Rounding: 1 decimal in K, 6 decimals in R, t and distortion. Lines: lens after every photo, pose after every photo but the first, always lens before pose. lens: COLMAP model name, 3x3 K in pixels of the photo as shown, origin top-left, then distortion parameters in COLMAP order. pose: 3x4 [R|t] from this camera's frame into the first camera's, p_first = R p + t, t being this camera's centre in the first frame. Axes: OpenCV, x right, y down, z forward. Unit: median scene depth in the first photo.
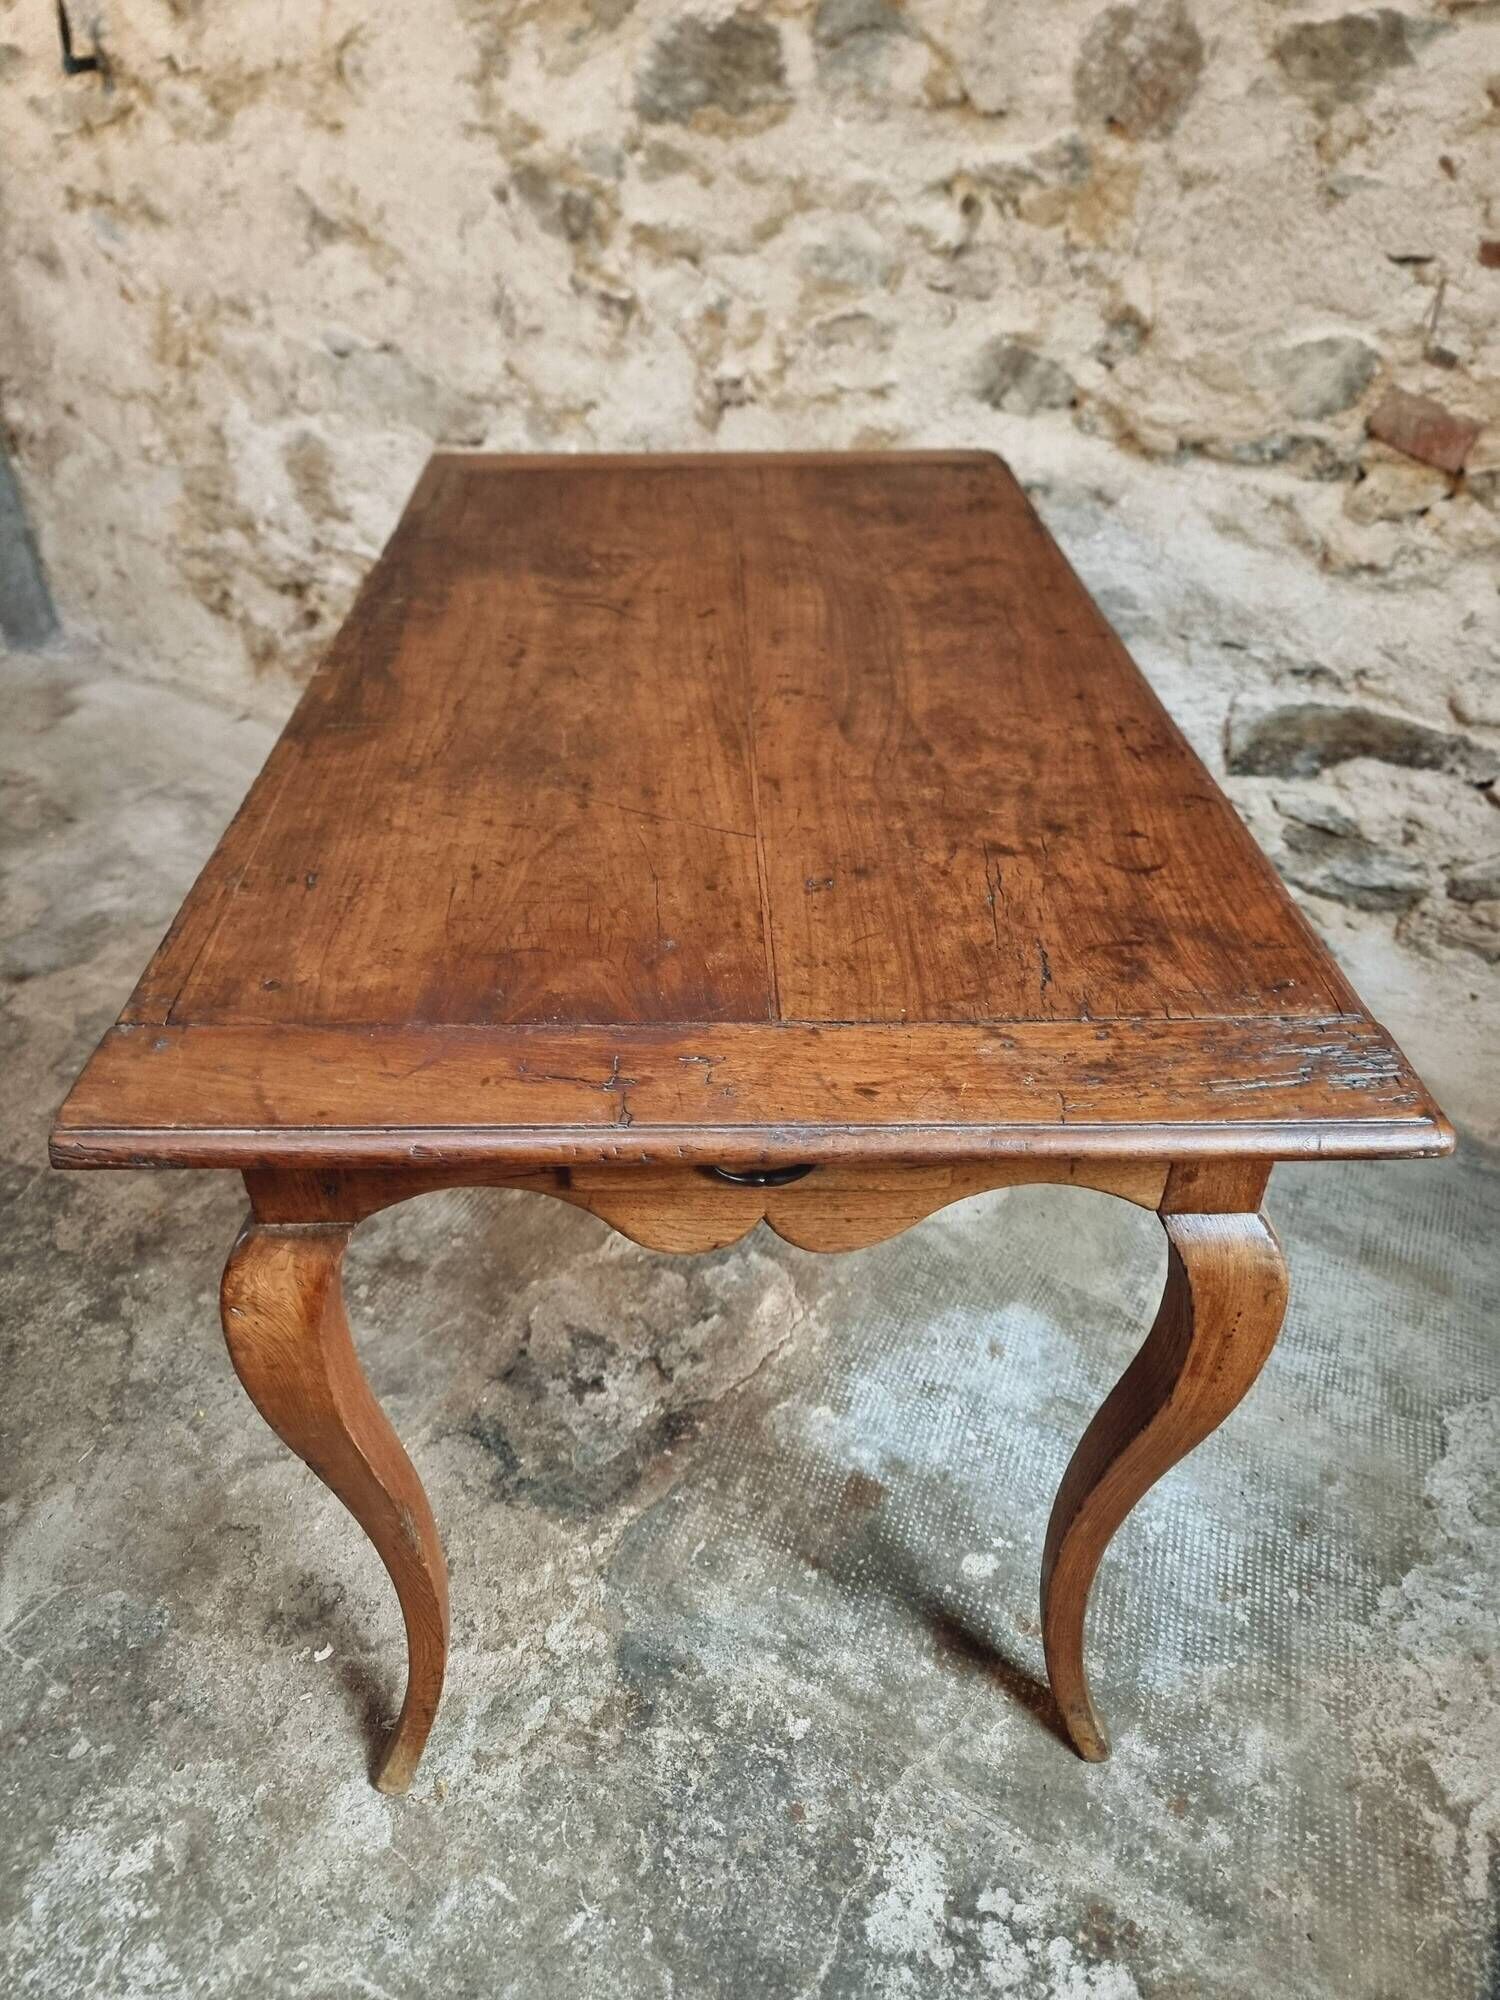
lens RADIAL K [[1401.0, 0, 746.1], [0, 1401.0, 993.7], [0, 0, 1]] dist [0.046449, -0.047958]
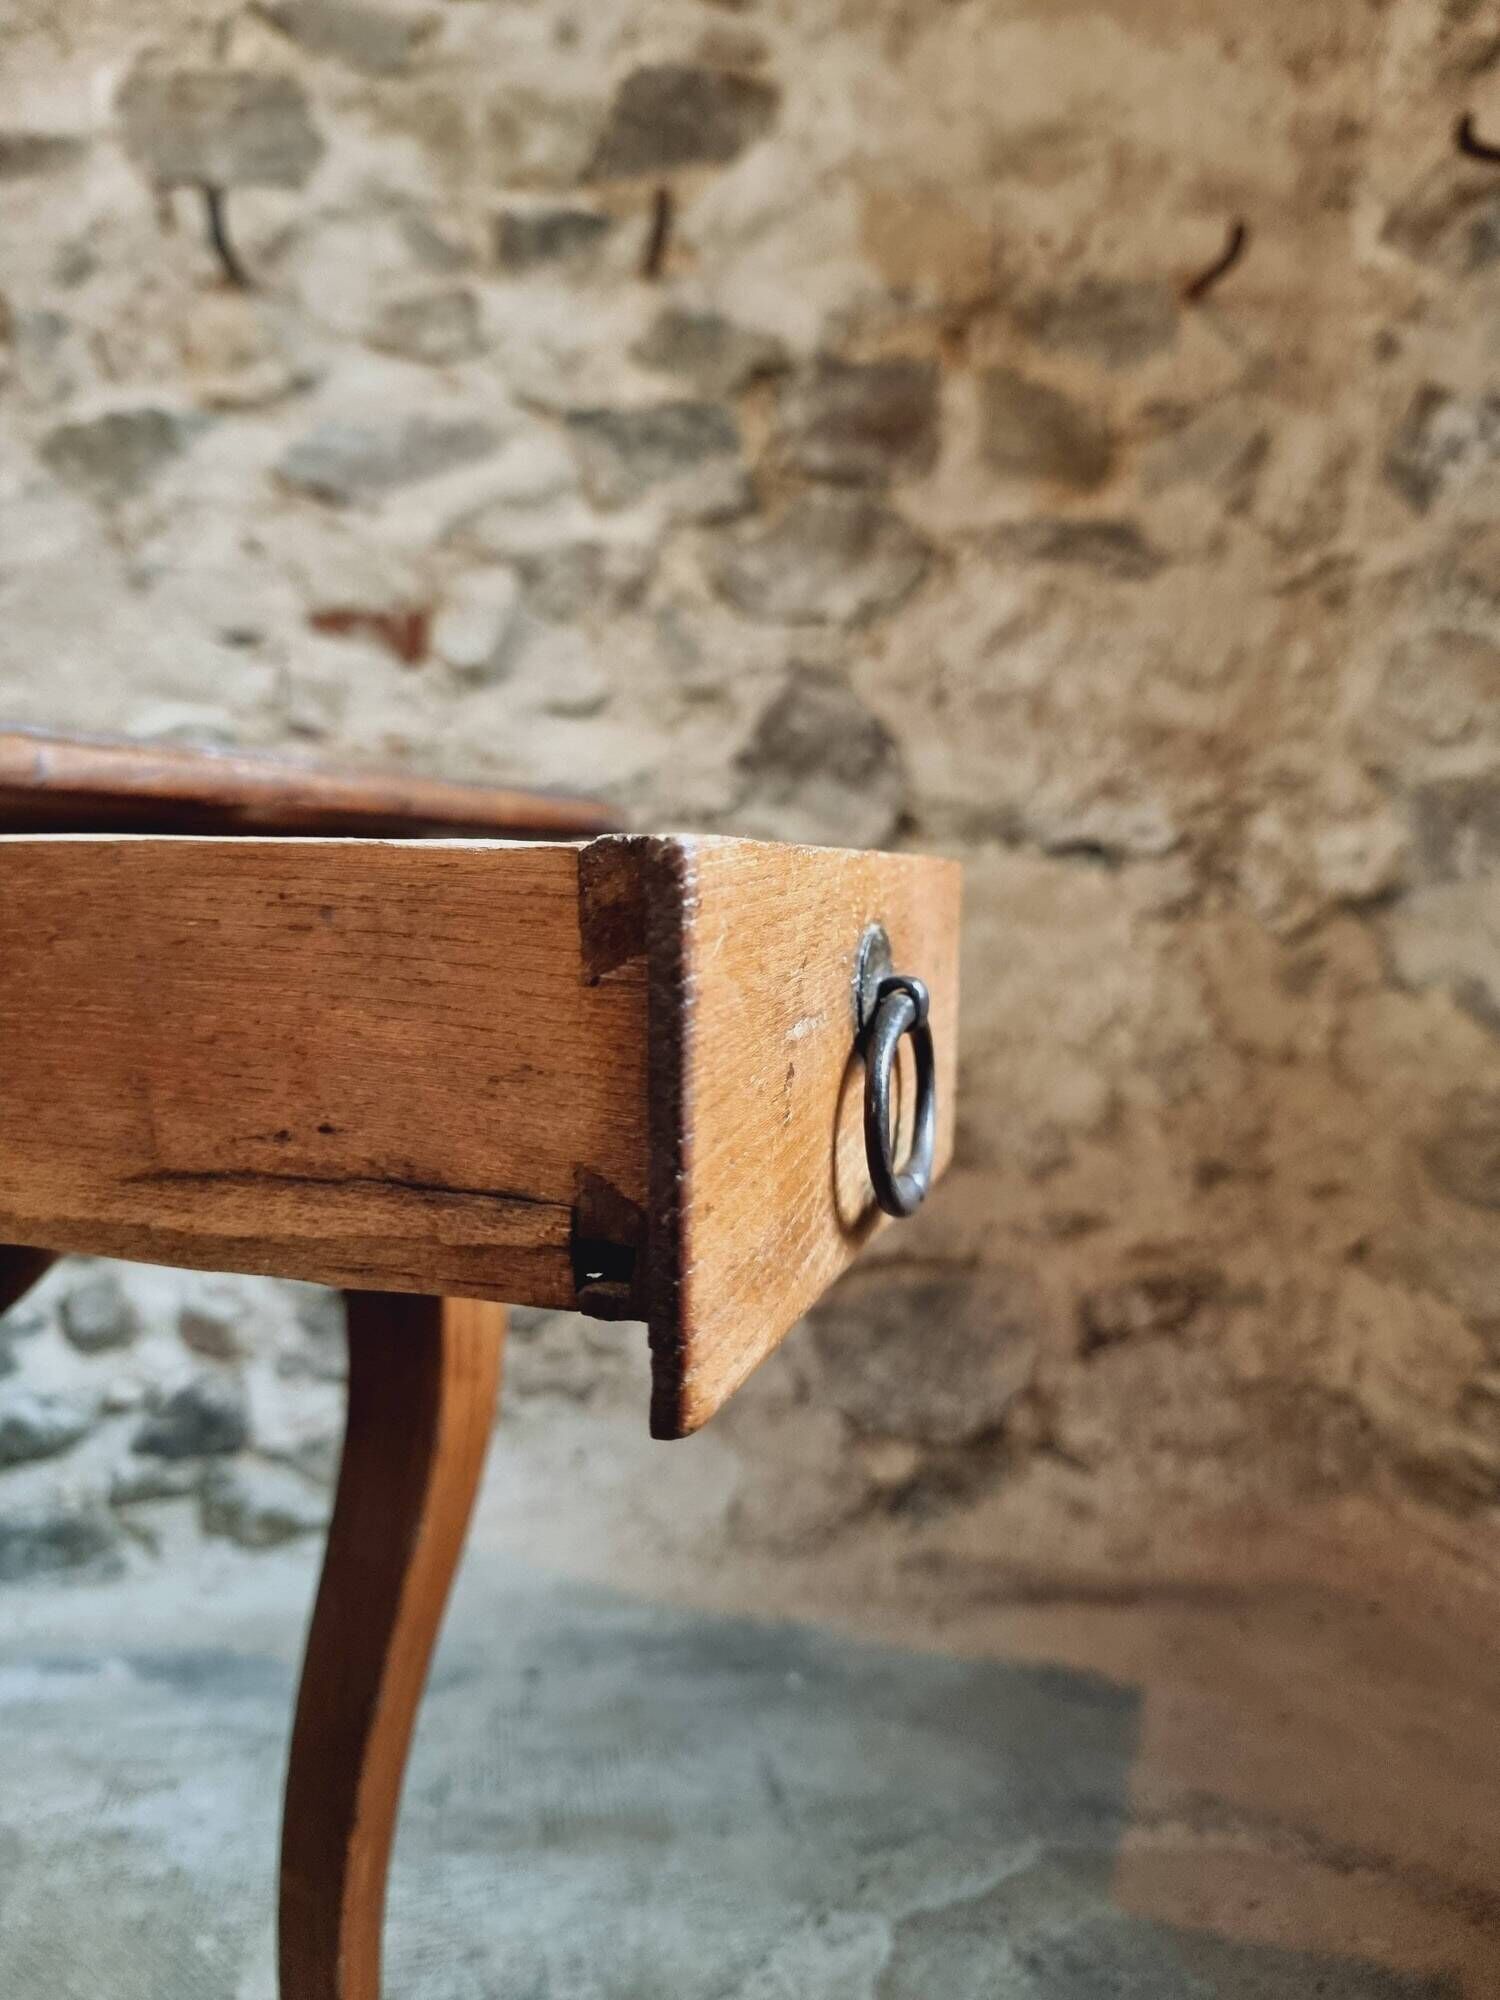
lens RADIAL K [[1401.0, 0, 732.9], [0, 1401.0, 1026.3], [0, 0, 1]] dist [0.046449, -0.047958]
pose [[0.815342, -0.062105, 0.575638, 0.165733], [0.360954, 0.831891, -0.421509, 0.184507], [-0.452691, 0.551453, 0.700693, 0.313806]]
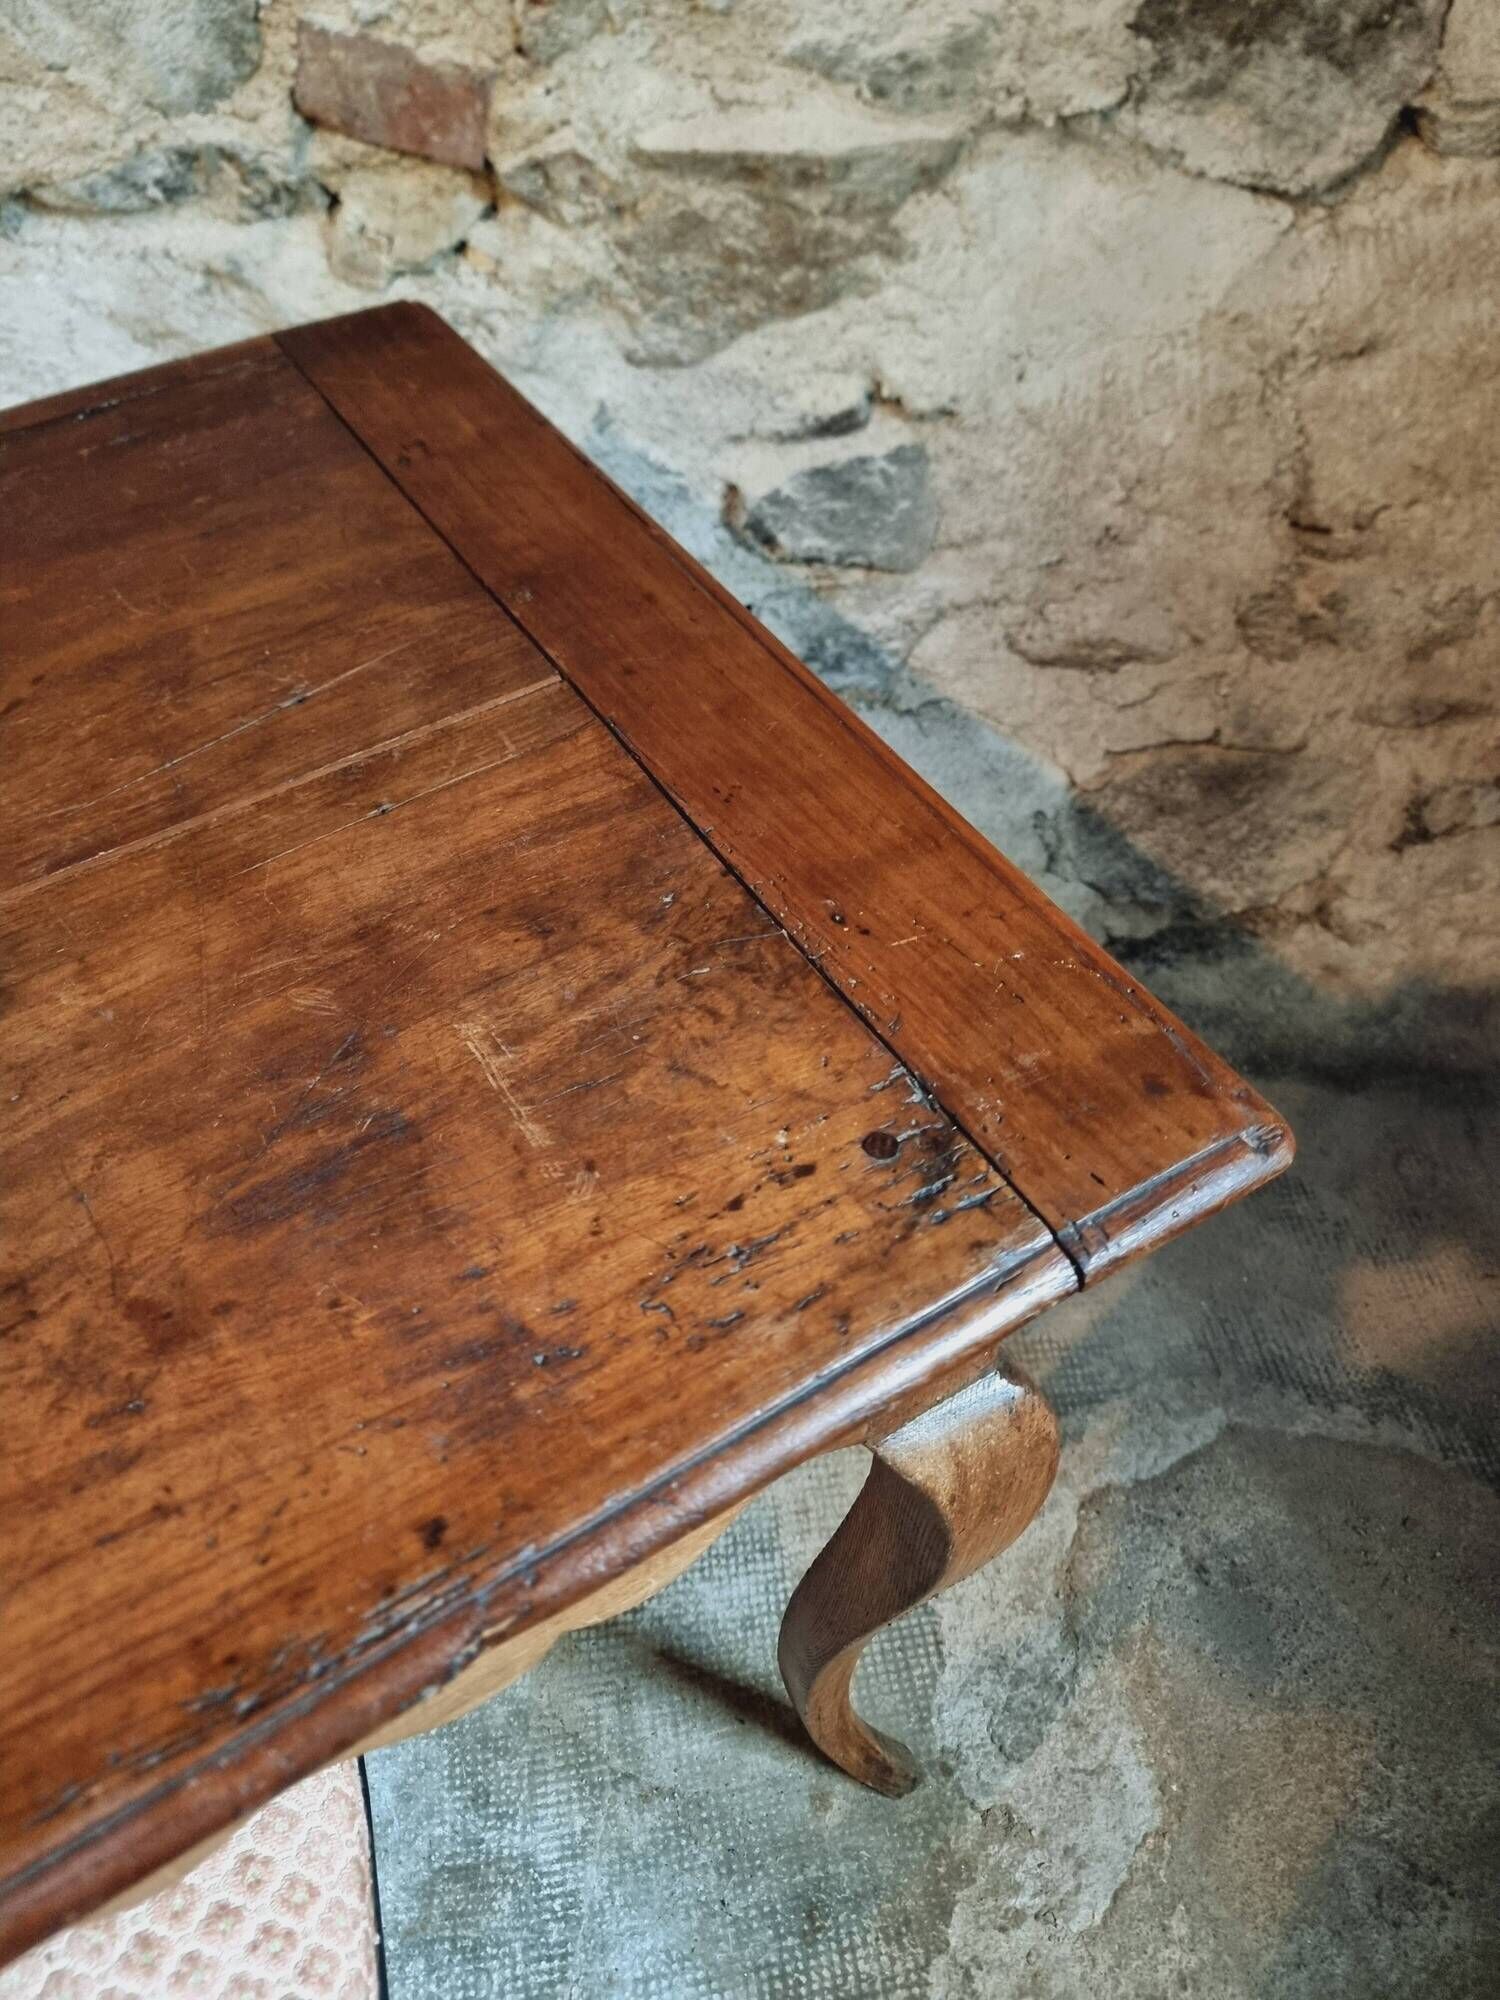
lens RADIAL K [[1401.0, 0, 738.9], [0, 1401.0, 1007.1], [0, 0, 1]] dist [0.046449, -0.047958]
pose [[0.863923, -0.408989, 0.293878, 0.282994], [0.311668, 0.892543, 0.325930, -0.217879], [-0.395600, -0.189986, 0.898558, 0.390472]]
